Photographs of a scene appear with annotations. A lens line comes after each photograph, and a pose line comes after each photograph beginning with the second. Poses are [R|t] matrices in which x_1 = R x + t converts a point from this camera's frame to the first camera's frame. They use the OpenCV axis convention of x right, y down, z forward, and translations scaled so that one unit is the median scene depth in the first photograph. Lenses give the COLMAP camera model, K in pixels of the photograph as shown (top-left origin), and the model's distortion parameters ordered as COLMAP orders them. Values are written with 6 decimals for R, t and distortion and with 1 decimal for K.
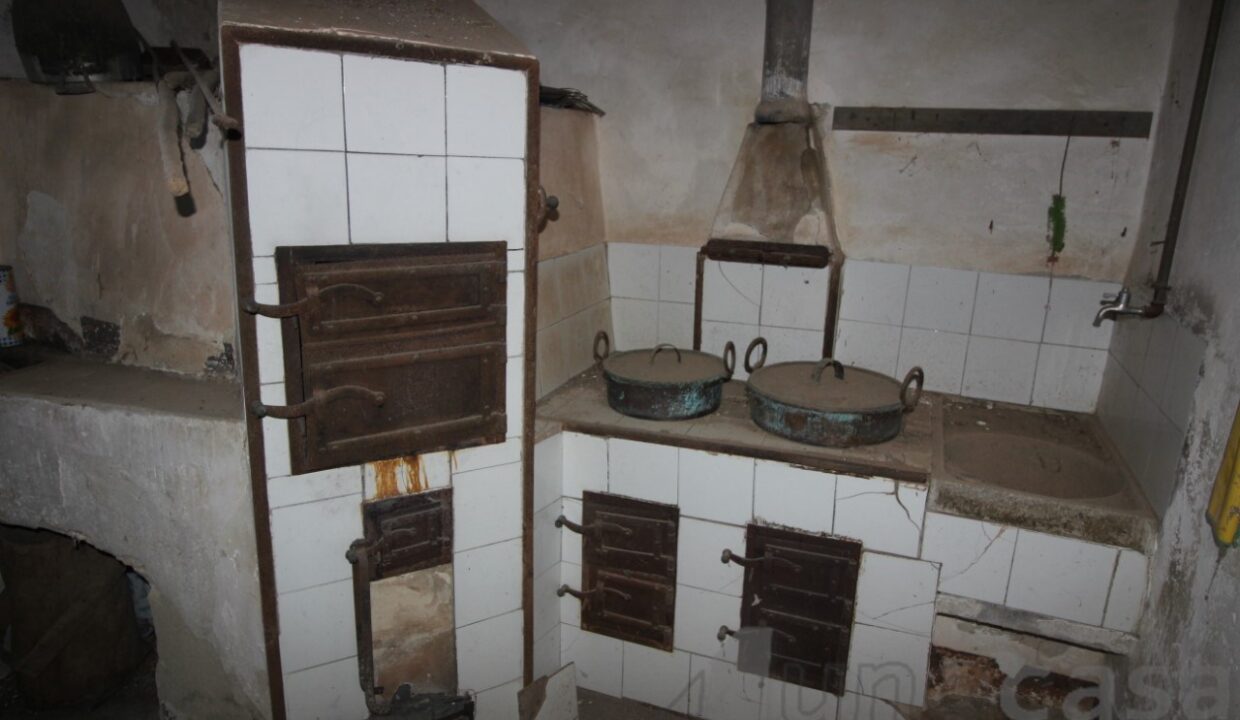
lens RADIAL K [[797.2, 0, 626.6], [0, 797.2, 351.3], [0, 0, 1]] dist [0.007116, -0.011625]
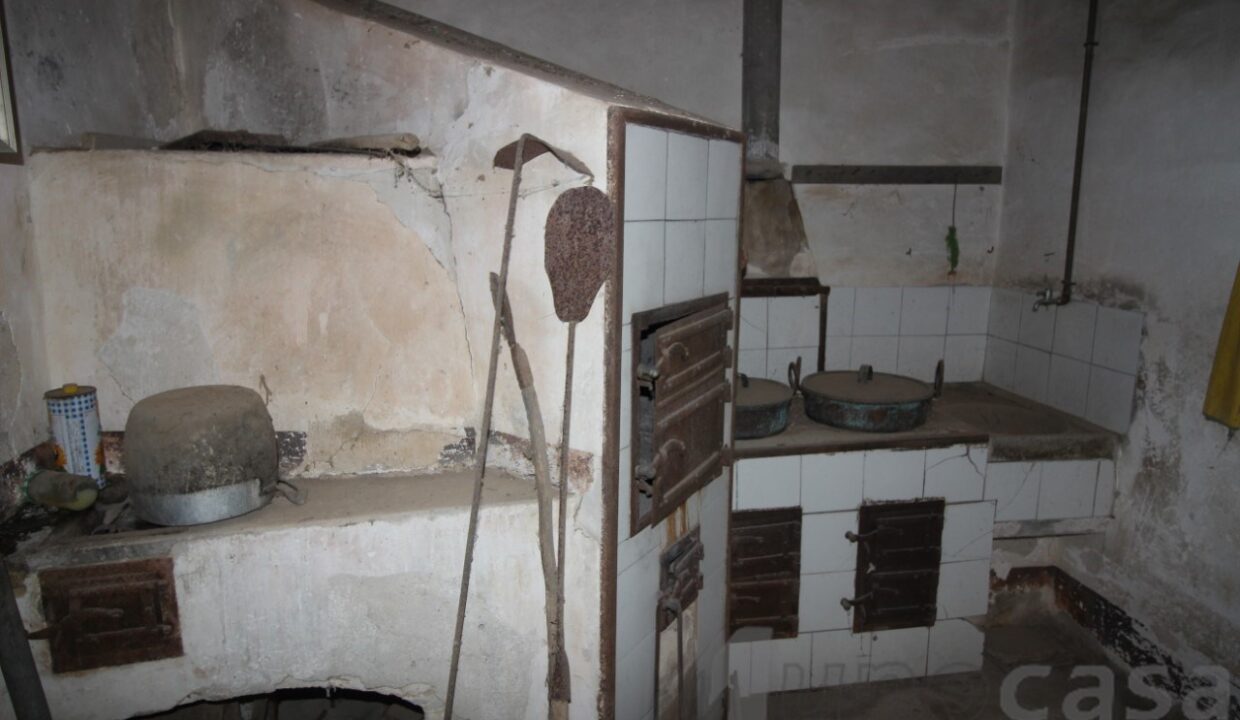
lens RADIAL K [[797.2, 0, 626.6], [0, 797.2, 351.3], [0, 0, 1]] dist [0.007116, -0.011625]
pose [[0.873703, -0.125126, 0.470091, -0.704180], [0.150581, 0.988456, -0.016765, -0.050444], [-0.462567, 0.085435, 0.882459, 0.072552]]
